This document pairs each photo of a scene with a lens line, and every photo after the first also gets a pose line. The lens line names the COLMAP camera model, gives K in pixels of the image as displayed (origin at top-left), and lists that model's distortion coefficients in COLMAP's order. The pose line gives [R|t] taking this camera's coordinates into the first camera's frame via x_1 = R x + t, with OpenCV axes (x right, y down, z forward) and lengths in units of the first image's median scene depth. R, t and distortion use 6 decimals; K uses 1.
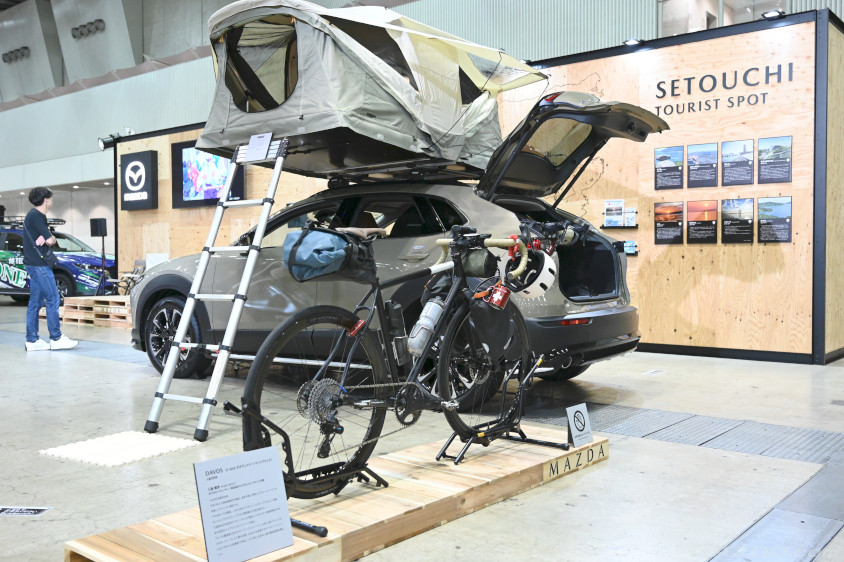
lens RADIAL K [[800.5, 0, 422.0], [0, 800.5, 281.0], [0, 0, 1]] dist [0.001503, 0.001762]
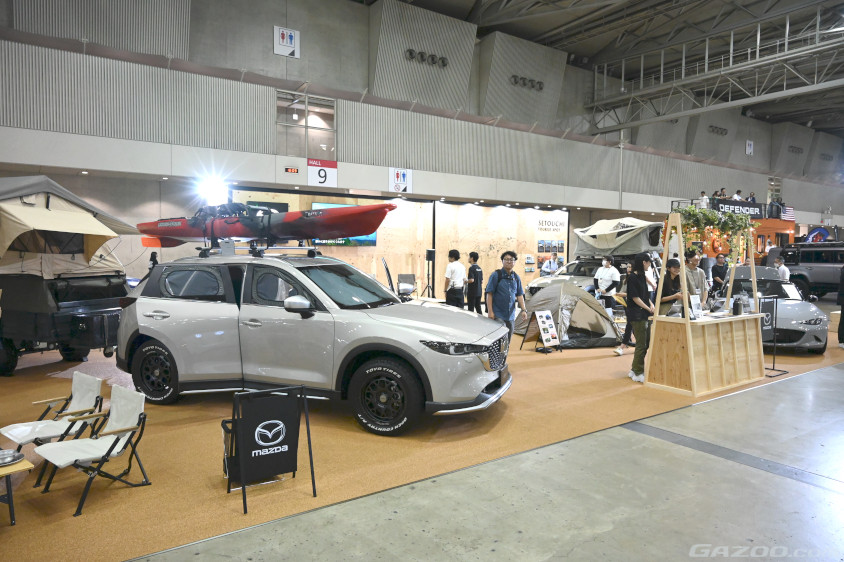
lens RADIAL K [[552.4, 0, 422.0], [0, 552.4, 281.0], [0, 0, 1]] dist [0.002317, 0.000013]
pose [[0.279958, -0.052850, 0.958557, -2.115322], [0.011875, 0.998598, 0.051590, -0.122233], [-0.959939, -0.003060, 0.280193, 0.839164]]
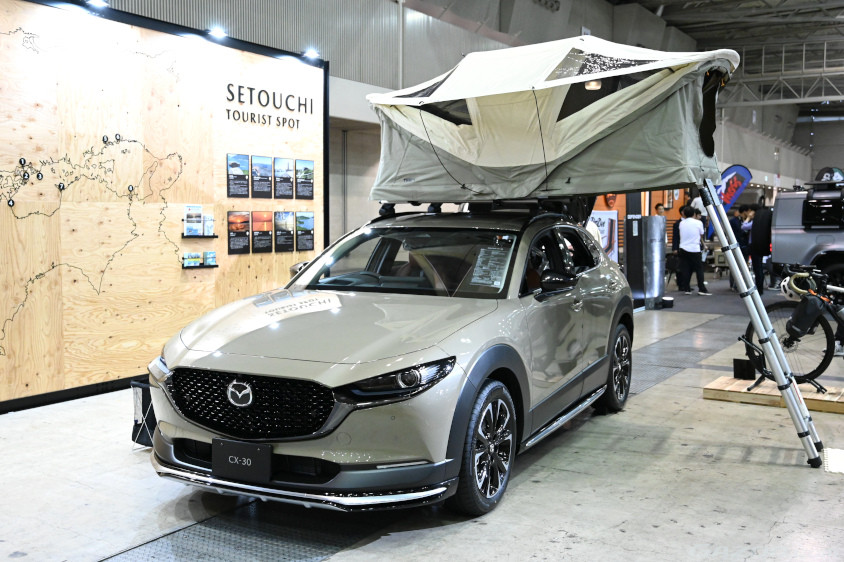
lens RADIAL K [[868.5, 0, 422.0], [0, 868.5, 281.0], [0, 0, 1]] dist [0.001728, -0.001061]
pose [[-0.121446, -0.075822, 0.989698, -0.782633], [0.019072, 0.996716, 0.078700, -0.093906], [-0.992415, 0.028433, -0.119601, 0.920653]]
